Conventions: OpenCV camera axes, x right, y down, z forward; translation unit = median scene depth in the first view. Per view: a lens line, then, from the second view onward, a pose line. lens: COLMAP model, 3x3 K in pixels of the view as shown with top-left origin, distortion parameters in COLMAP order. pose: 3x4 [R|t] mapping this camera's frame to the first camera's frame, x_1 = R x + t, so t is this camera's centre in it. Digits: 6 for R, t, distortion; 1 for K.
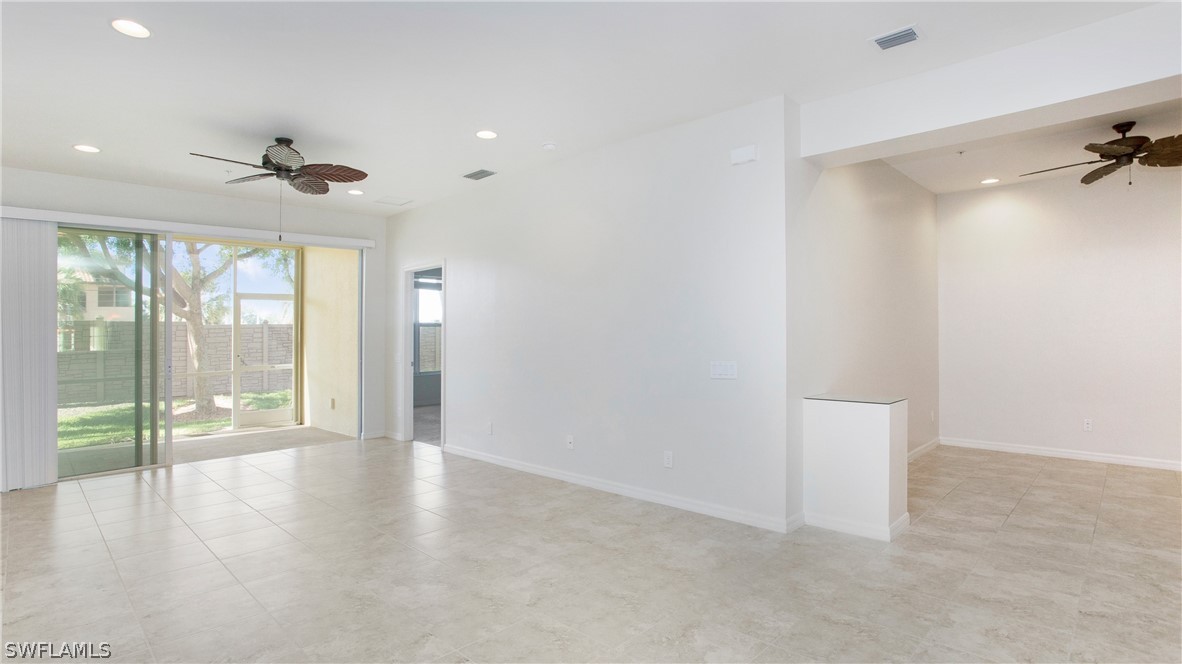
lens RADIAL K [[634.5, 0, 590.9], [0, 634.5, 320.6], [0, 0, 1]] dist [-0.005654, -0.000048]
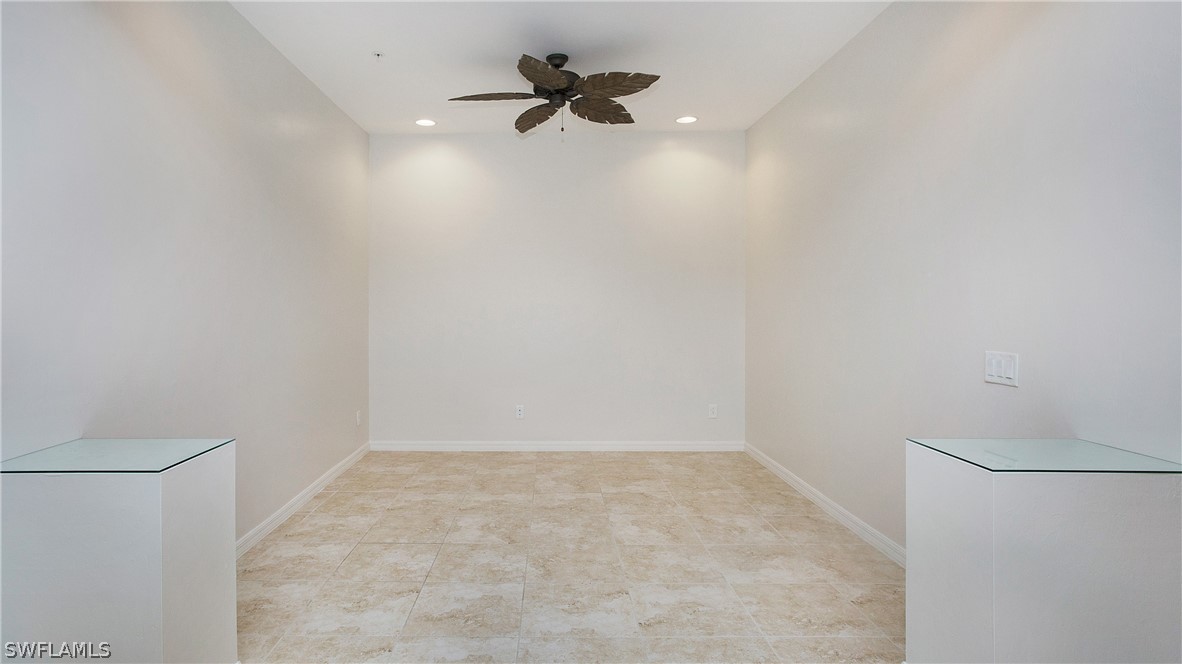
lens RADIAL K [[634.5, 0, 590.9], [0, 634.5, 320.6], [0, 0, 1]] dist [-0.005654, -0.000048]
pose [[0.715461, -0.013105, 0.698530, 0.295602], [-0.013949, 0.999357, 0.033036, 0.005108], [-0.698513, -0.033379, 0.714818, 0.370647]]
